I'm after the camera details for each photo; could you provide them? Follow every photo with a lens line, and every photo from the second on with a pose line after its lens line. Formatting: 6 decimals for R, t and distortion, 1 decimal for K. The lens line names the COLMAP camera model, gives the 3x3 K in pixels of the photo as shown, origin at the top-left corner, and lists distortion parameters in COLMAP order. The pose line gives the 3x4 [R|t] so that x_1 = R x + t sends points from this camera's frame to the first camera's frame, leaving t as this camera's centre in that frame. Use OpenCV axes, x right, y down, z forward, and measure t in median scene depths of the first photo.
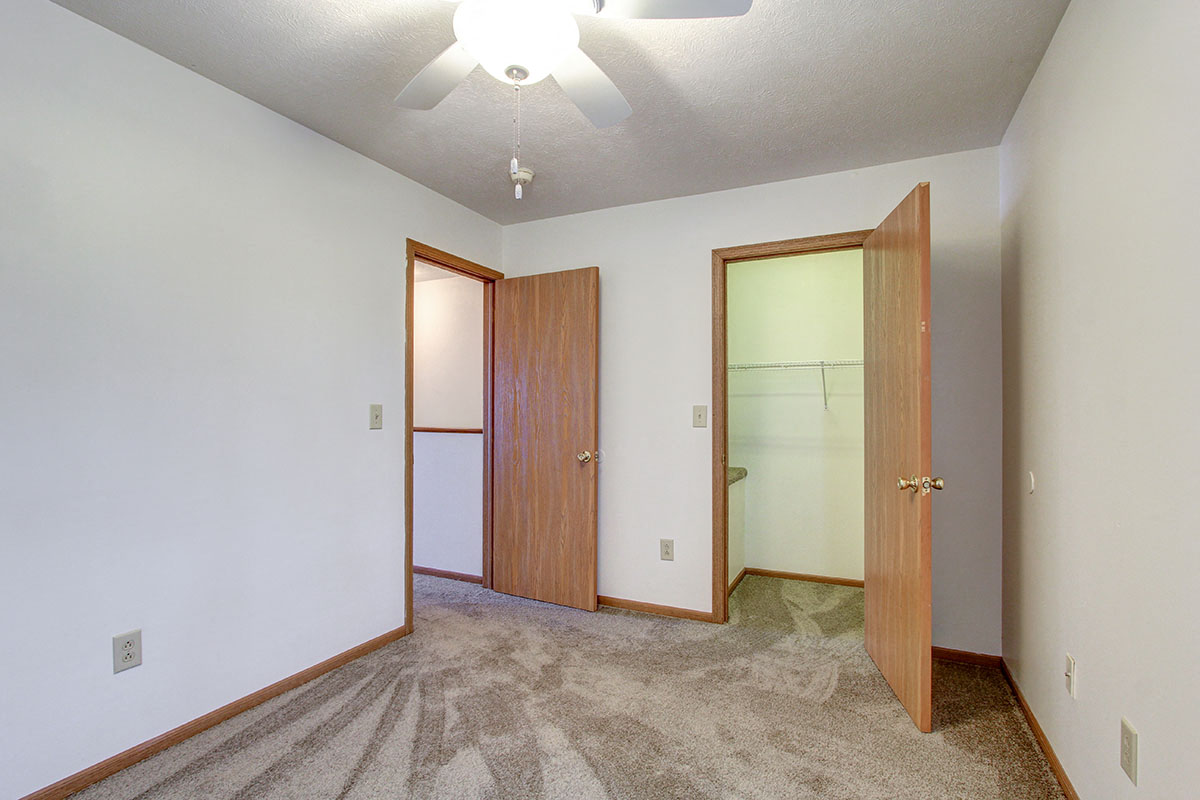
lens RADIAL K [[580.6, 0, 598.6], [0, 580.6, 406.7], [0, 0, 1]] dist [0.000601, 0.001004]
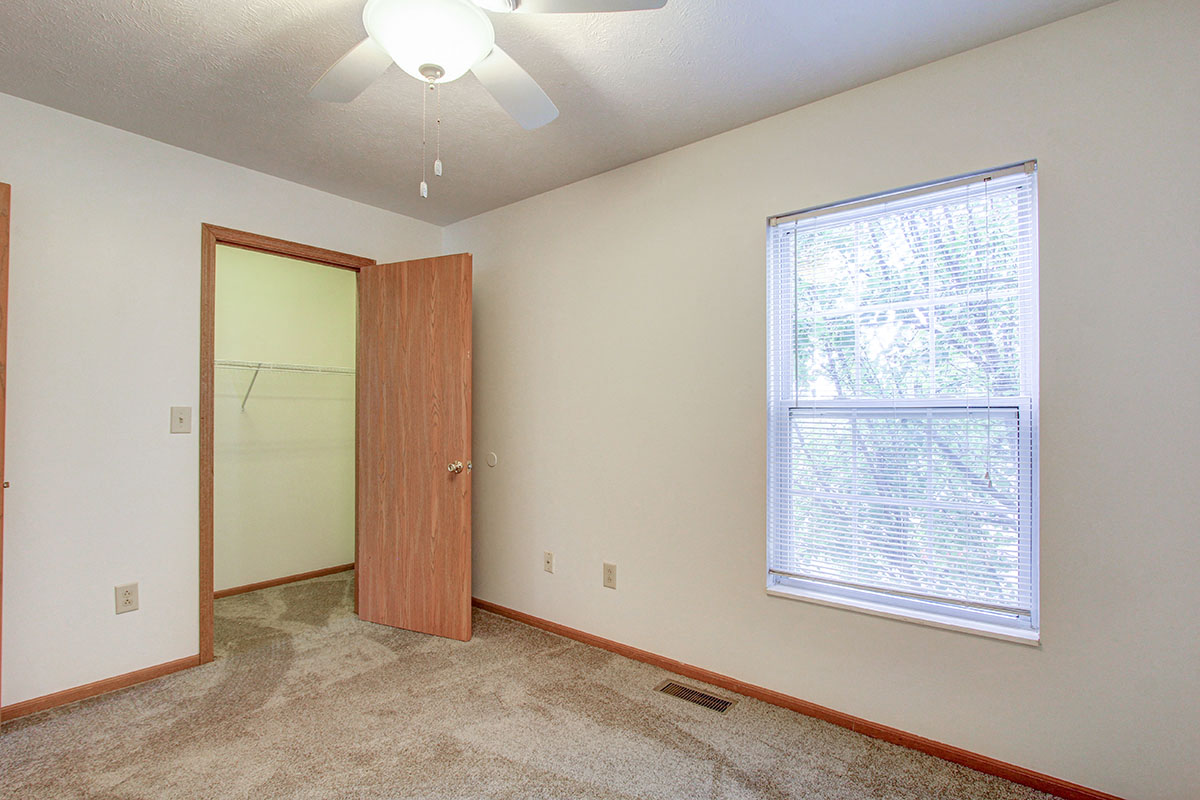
lens RADIAL K [[580.6, 0, 598.6], [0, 580.6, 406.7], [0, 0, 1]] dist [0.000601, 0.001004]
pose [[0.224038, 0.015674, 0.974454, -0.535976], [-0.007277, 0.999870, -0.014410, 0.005957], [-0.974553, -0.003863, 0.224123, 0.267485]]
